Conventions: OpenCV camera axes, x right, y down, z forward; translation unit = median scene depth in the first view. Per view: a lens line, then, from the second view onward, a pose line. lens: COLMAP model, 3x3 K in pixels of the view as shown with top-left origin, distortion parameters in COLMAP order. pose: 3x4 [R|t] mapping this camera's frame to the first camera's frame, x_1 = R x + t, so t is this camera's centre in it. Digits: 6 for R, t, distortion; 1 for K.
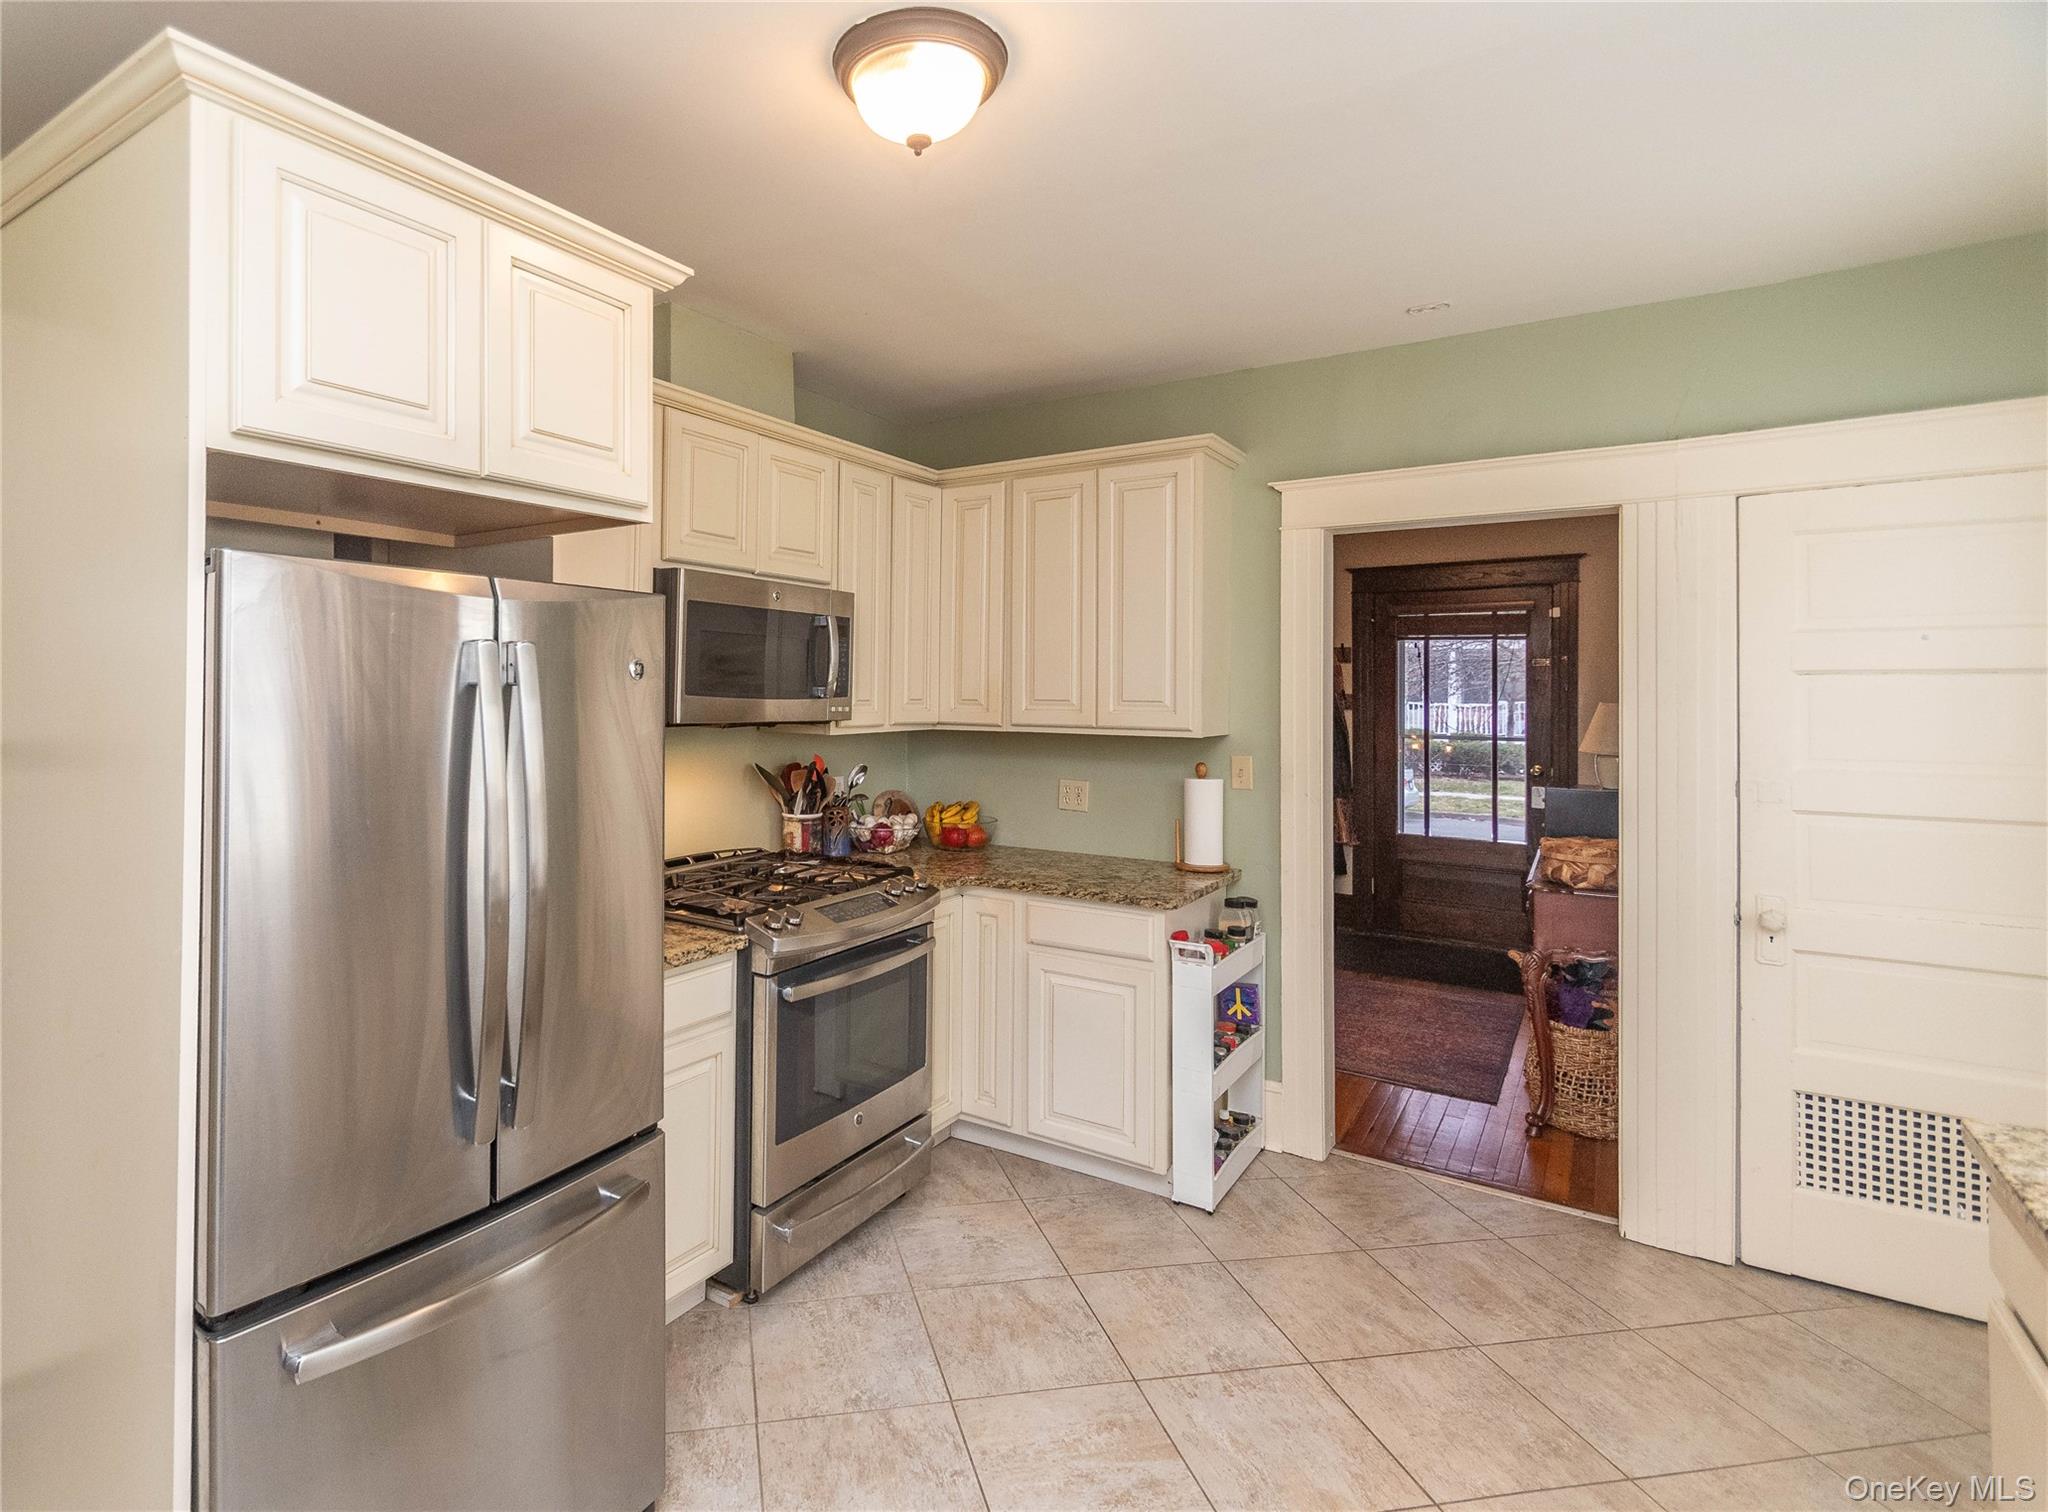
lens RADIAL K [[1060.2, 0, 884.3], [0, 1060.2, 668.2], [0, 0, 1]] dist [0.005897, -0.001037]
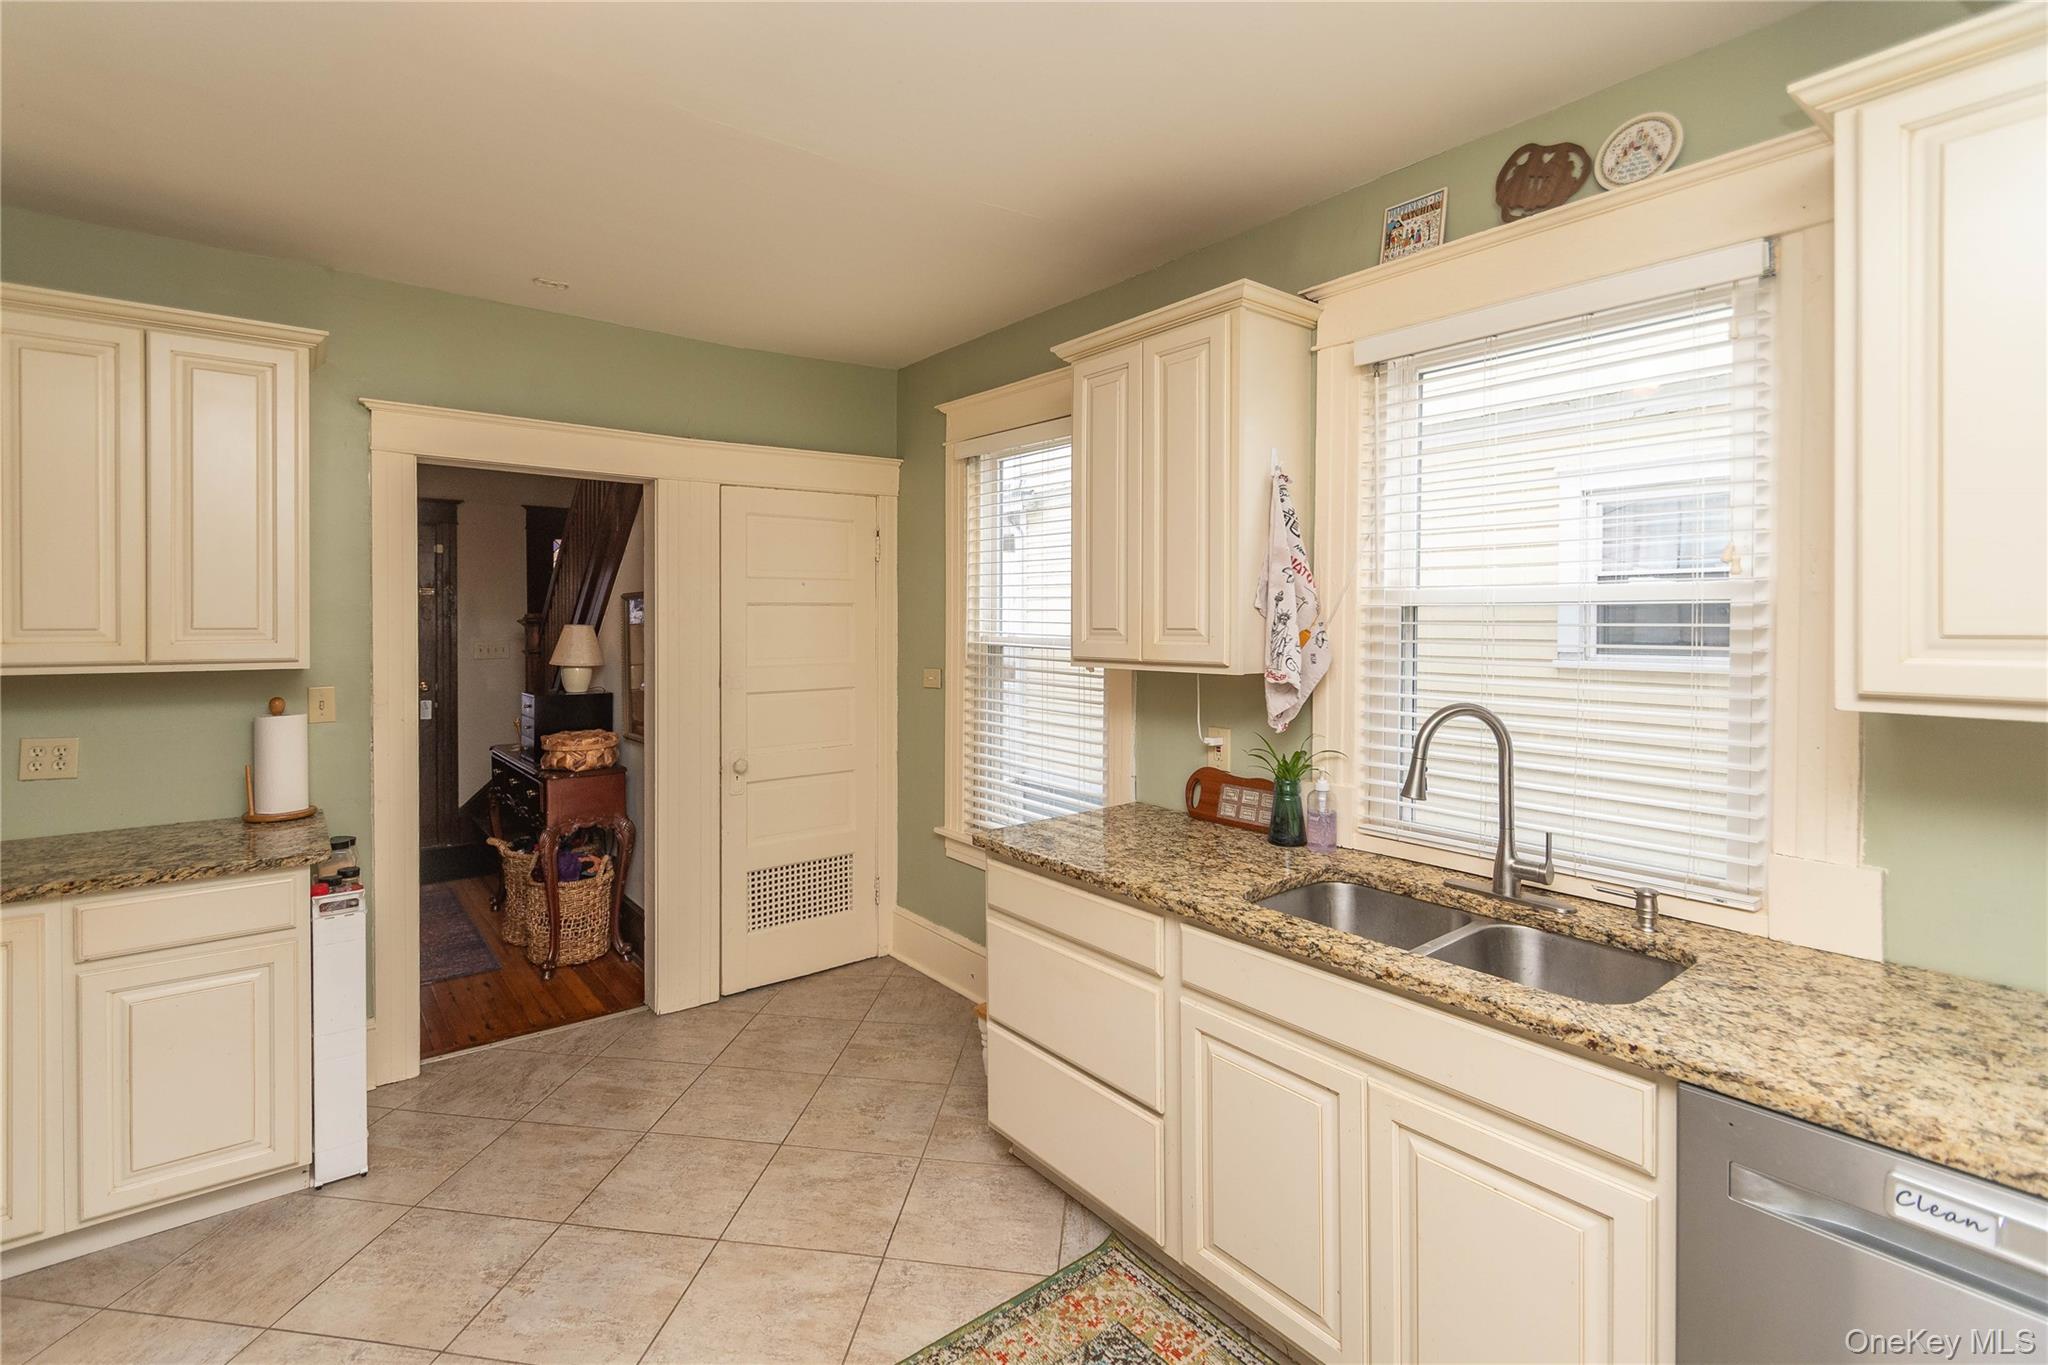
lens RADIAL K [[939.9, 0, 986.3], [0, 939.9, 620.4], [0, 0, 1]] dist [0.012371, -0.000678]
pose [[0.302160, -0.005453, 0.953242, -0.313883], [-0.018617, 0.999759, 0.011620, 0.005398], [-0.953075, -0.021258, 0.301986, 0.231008]]
